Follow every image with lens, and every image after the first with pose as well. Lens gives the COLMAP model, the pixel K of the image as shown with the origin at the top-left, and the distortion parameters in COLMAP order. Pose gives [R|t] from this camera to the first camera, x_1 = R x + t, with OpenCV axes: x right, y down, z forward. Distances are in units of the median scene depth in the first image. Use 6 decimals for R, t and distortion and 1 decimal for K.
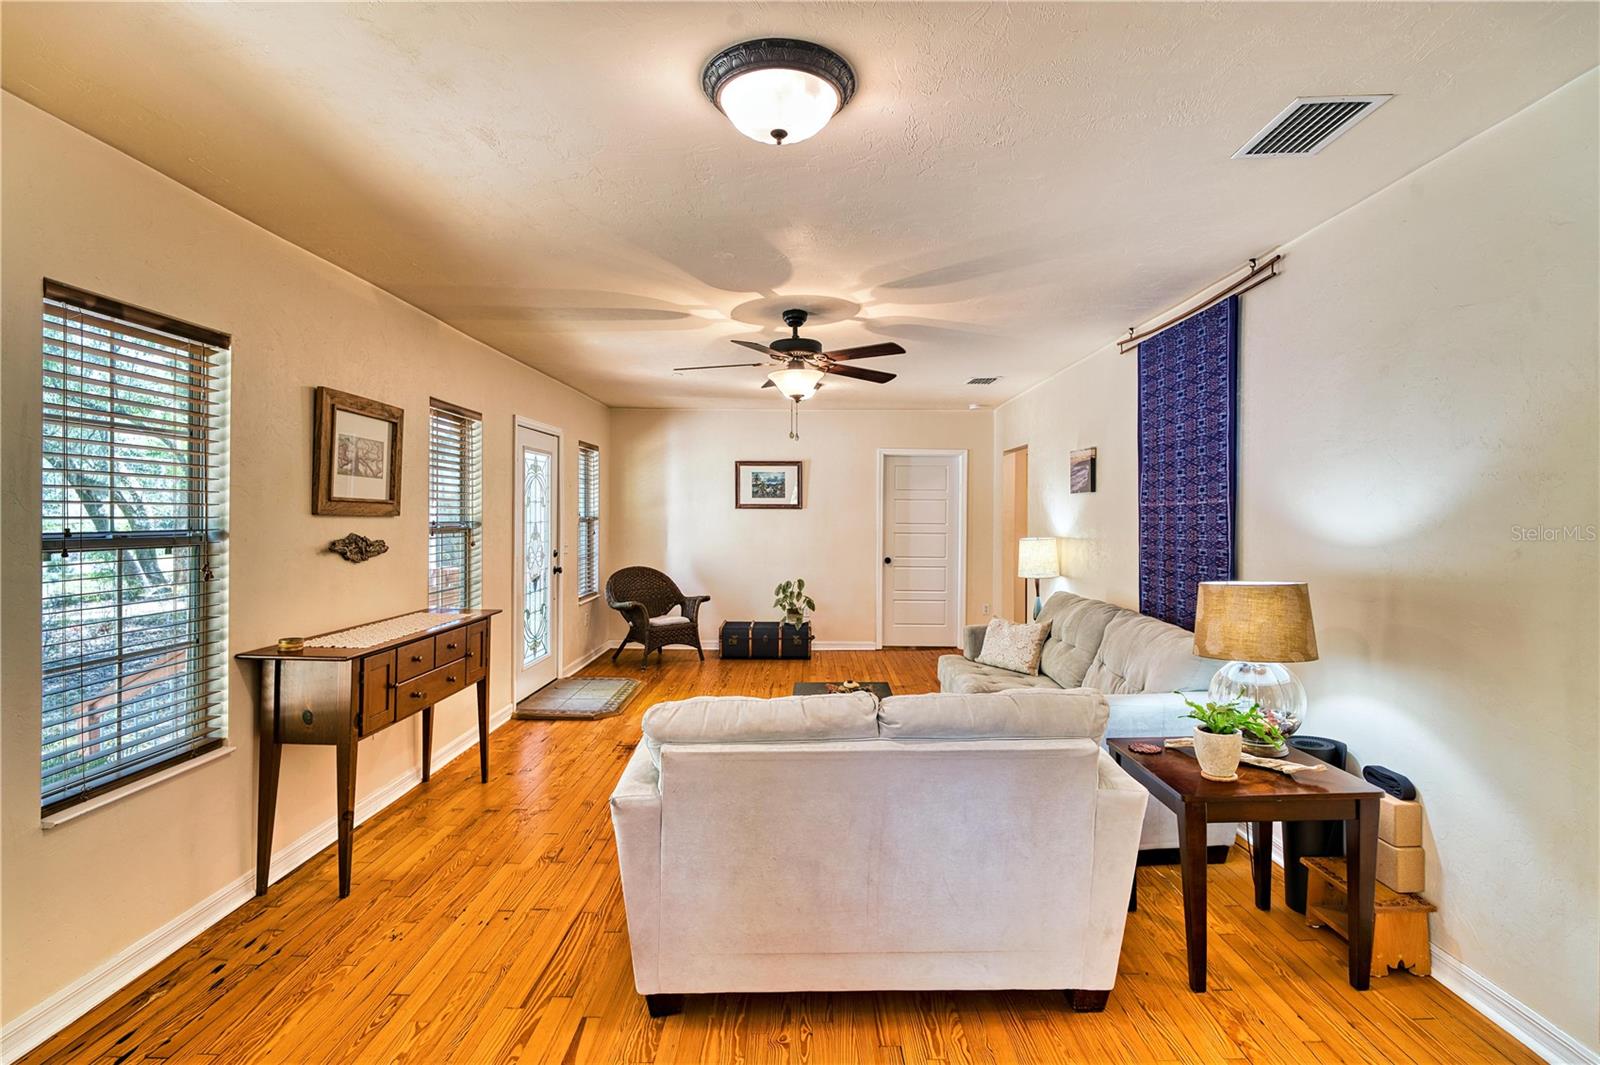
lens RADIAL K [[759.6, 0, 800.6], [0, 759.6, 516.4], [0, 0, 1]] dist [-0.002051, -0.000669]
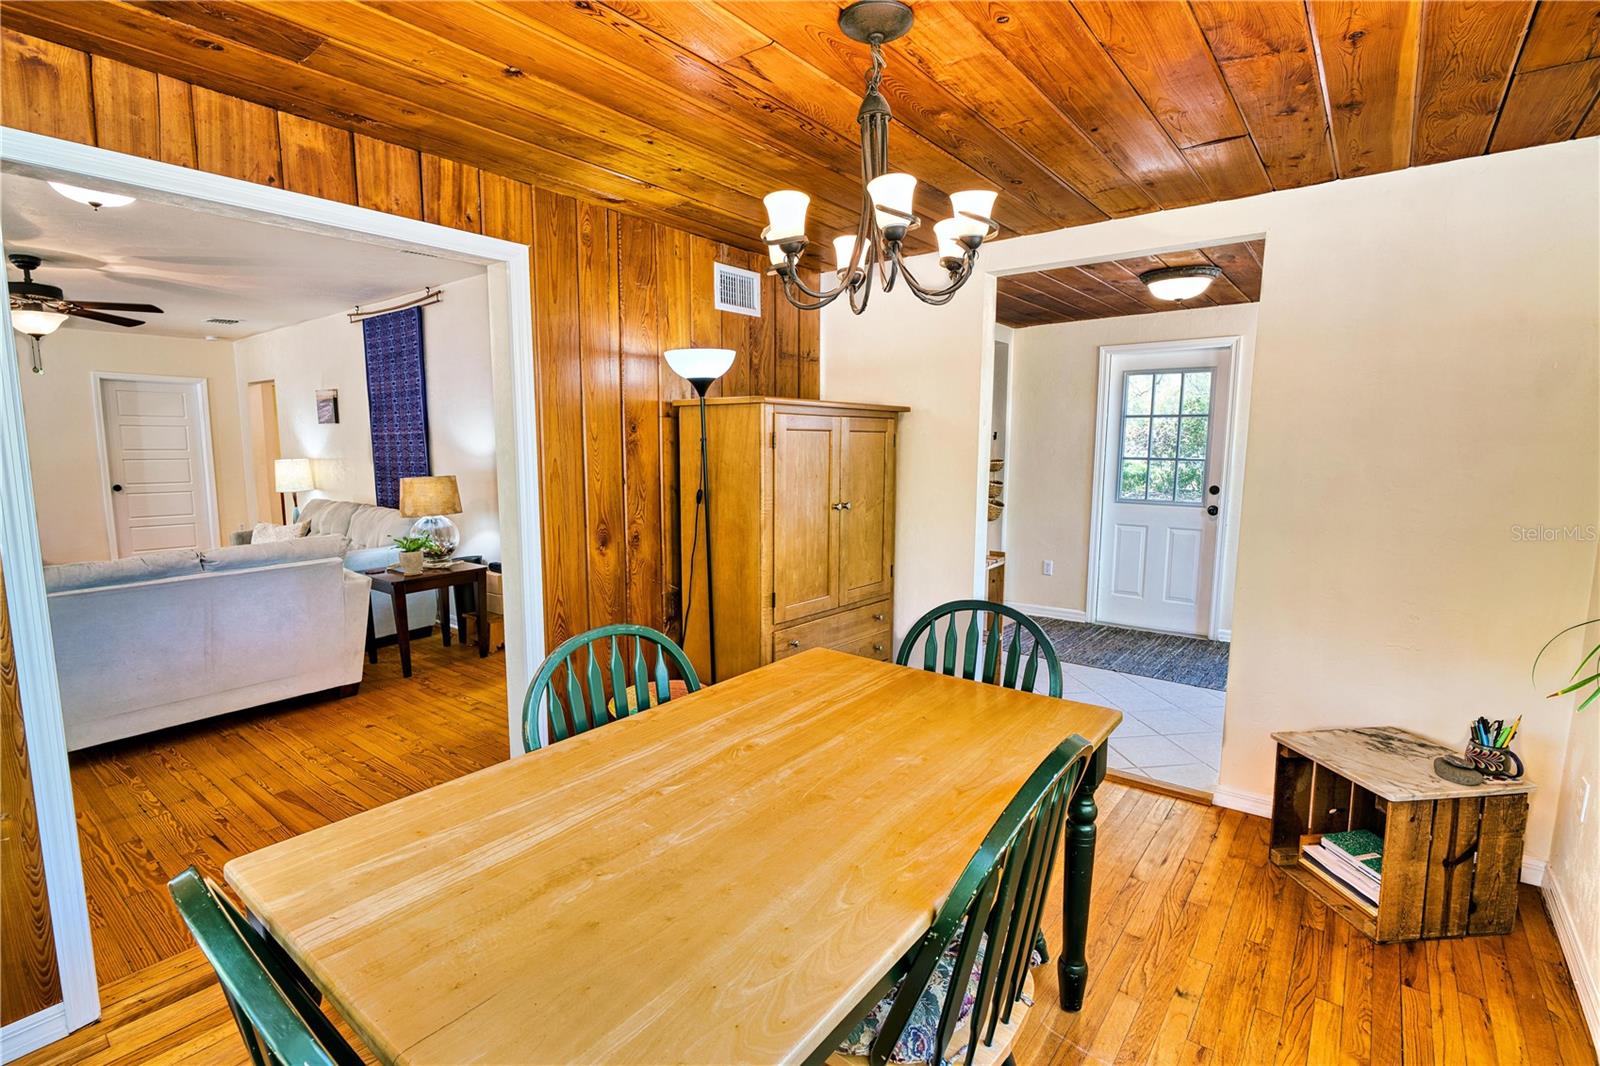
lens RADIAL K [[741.1, 0, 800.0], [0, 741.1, 533.0], [0, 0, 1]] dist [-0.002730, -0.000994]
pose [[0.613619, -0.100400, 0.783193, -0.189766], [0.003595, 0.992228, 0.124380, 0.000247], [-0.789594, -0.073507, 0.609211, -0.554229]]
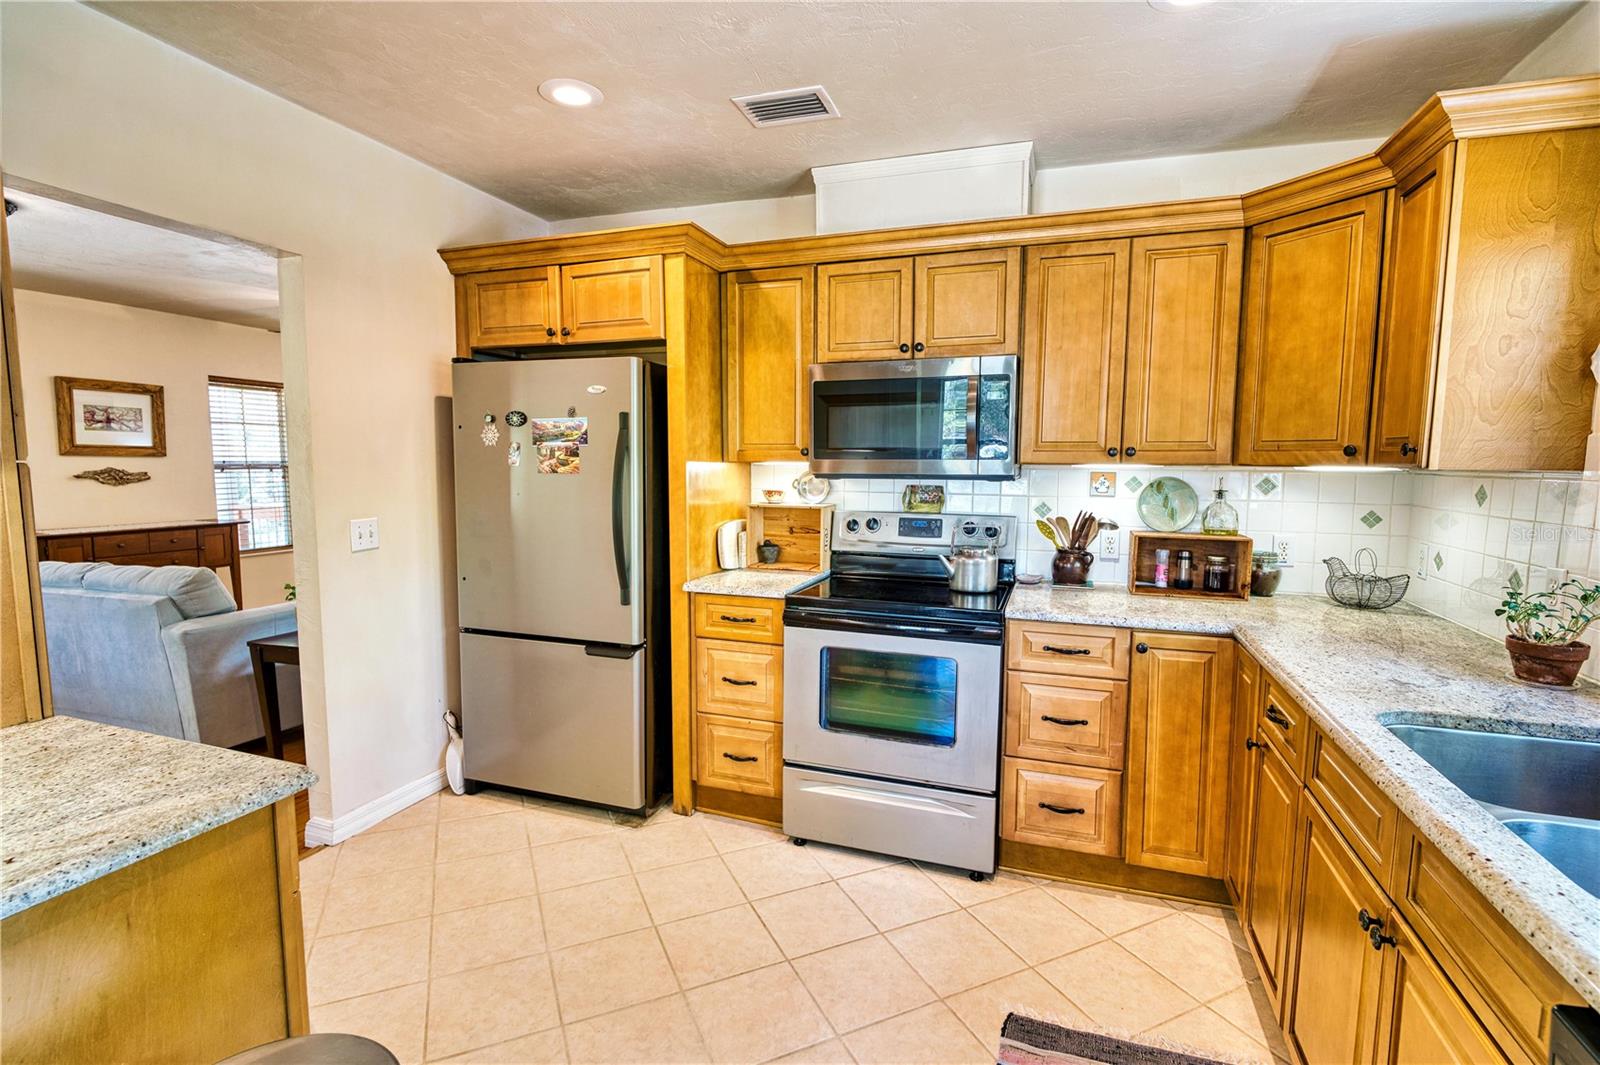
lens RADIAL K [[741.1, 0, 800.0], [0, 741.1, 532.5], [0, 0, 1]] dist [-0.002730, -0.000994]
pose [[0.944229, 0.034515, -0.327477, 1.081045], [-0.003667, 0.995532, 0.094352, 0.005923], [0.329270, -0.087889, 0.940136, 0.003717]]
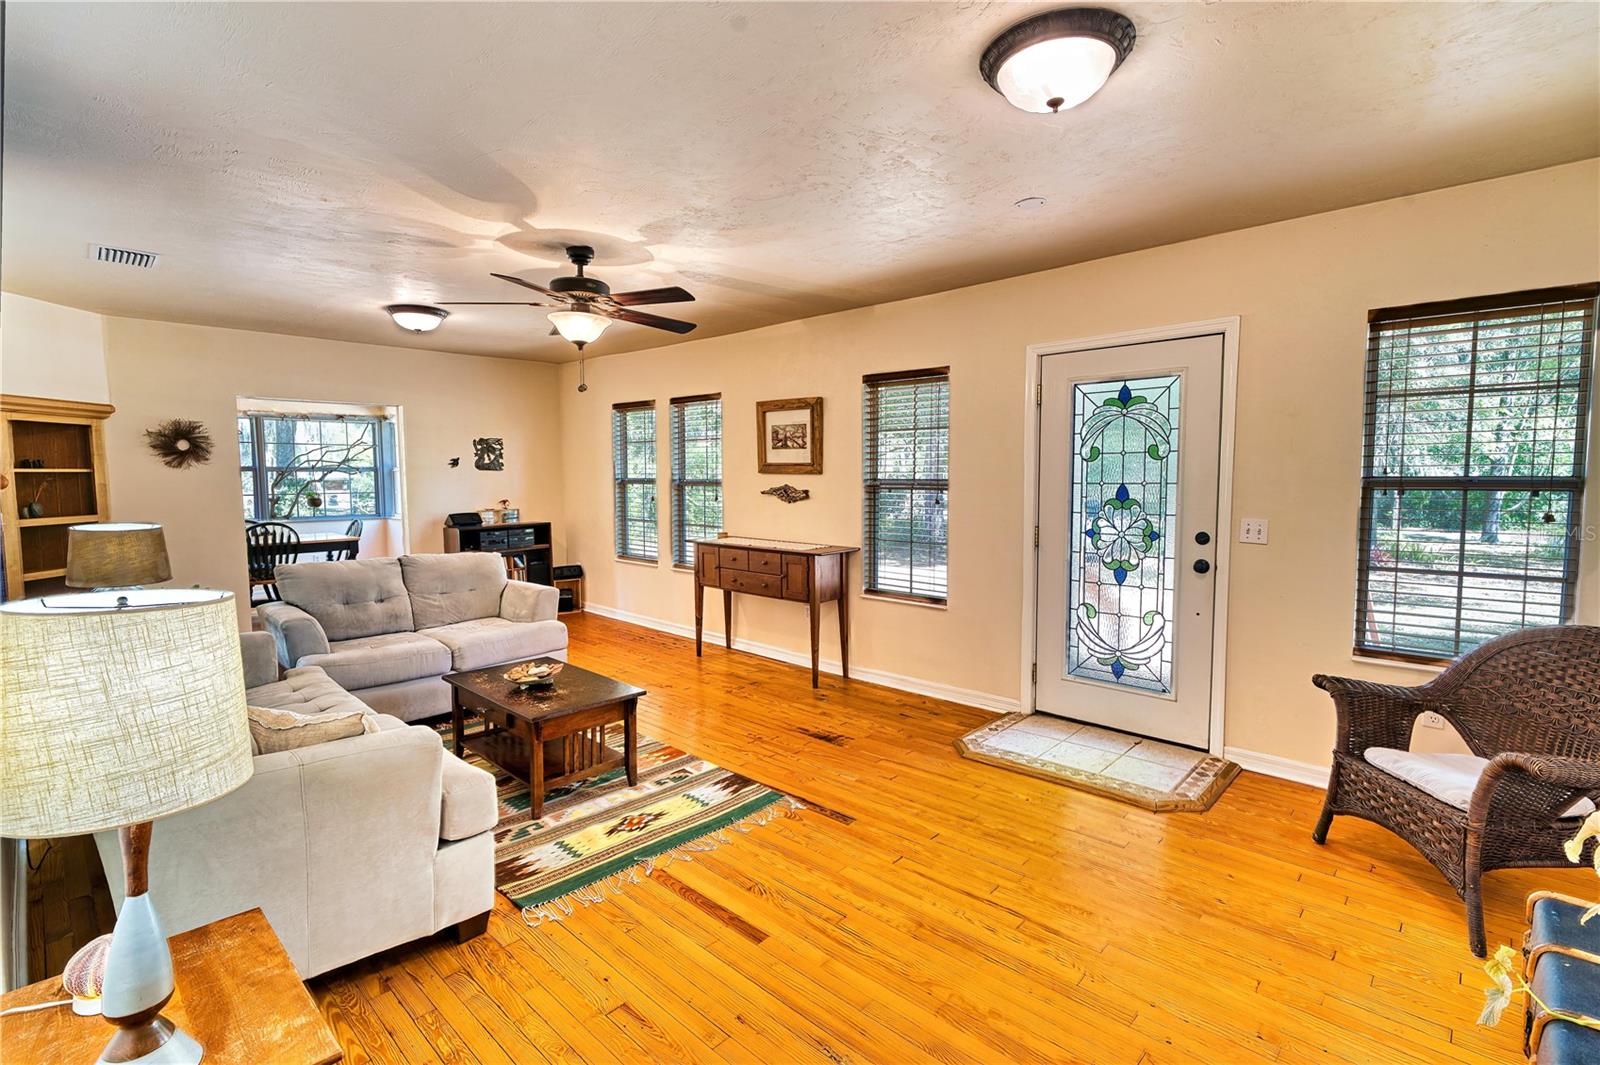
lens RADIAL K [[725.9, 0, 798.0], [0, 725.9, 523.3], [0, 0, 1]] dist [0.000605, -0.000065]
pose [[-0.678075, 0.052595, -0.733109, 0.452831], [0.001149, 0.997511, 0.070501, -0.003604], [0.734992, 0.046963, -0.676447, 1.735117]]
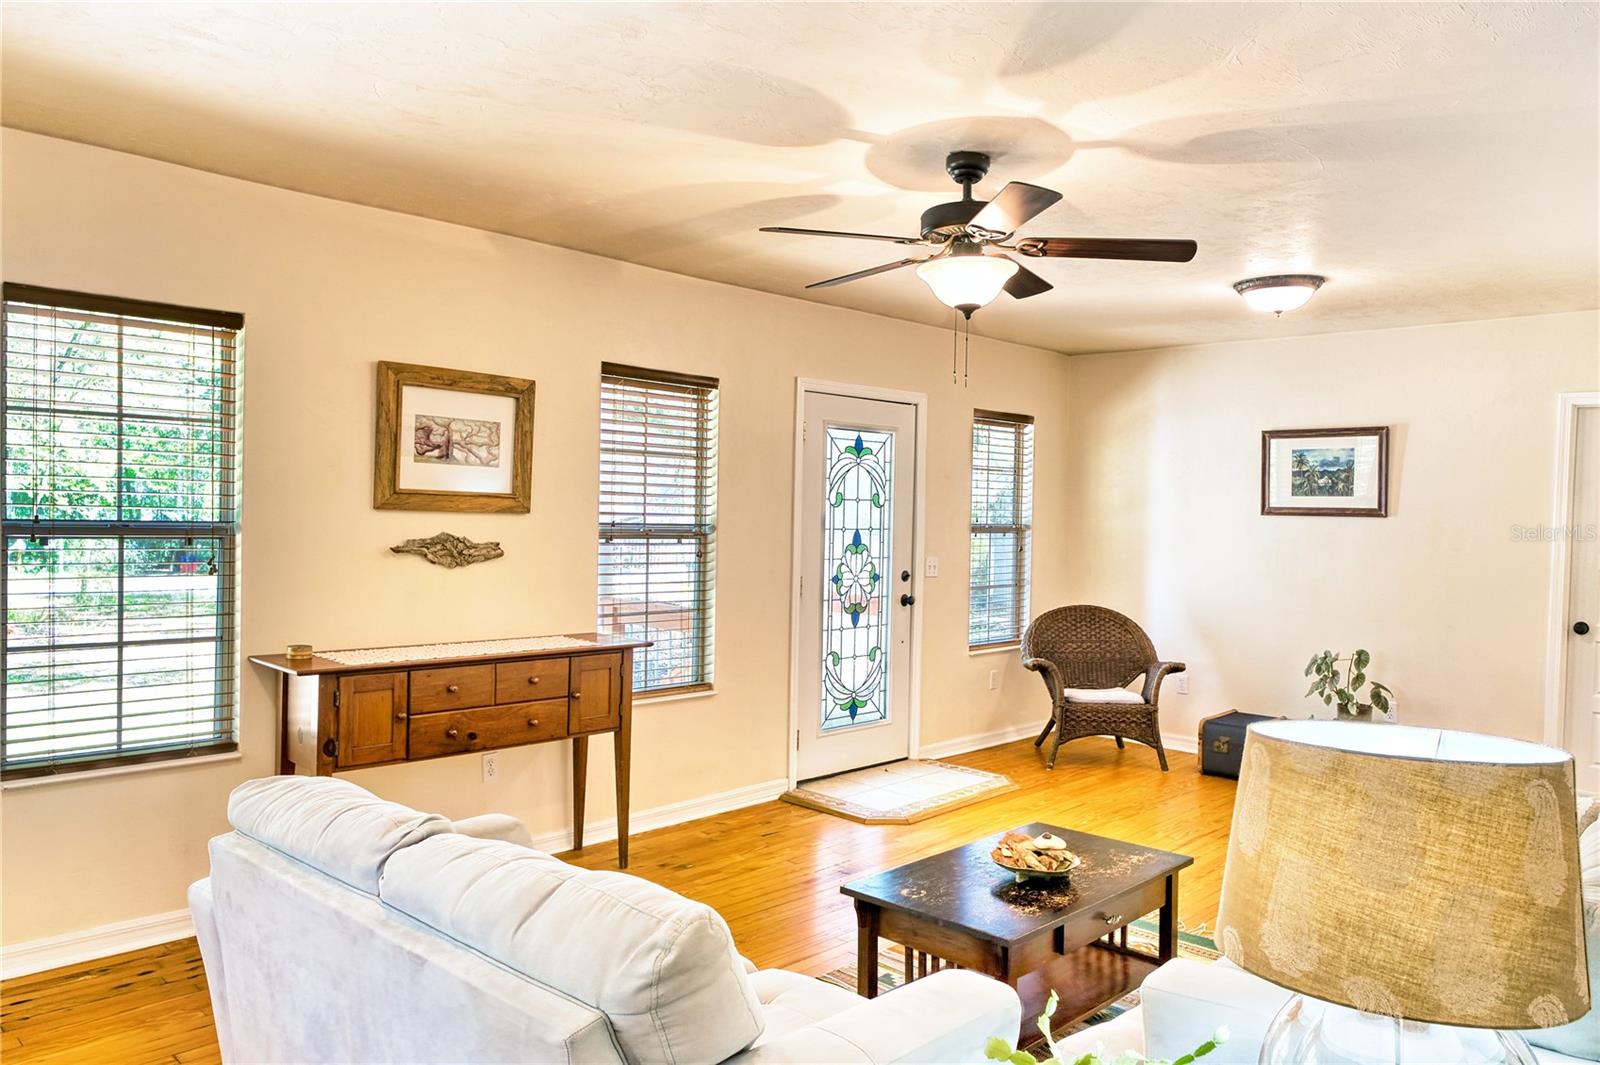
lens RADIAL K [[1125.5, 0, 818.3], [0, 1125.5, 544.3], [0, 0, 1]] dist [-0.008022, -0.002888]
pose [[0.729587, 0.029670, -0.683244, 0.470876], [-0.020289, 0.999558, 0.021741, -0.000057], [0.683587, -0.002000, 0.729867, 0.311150]]
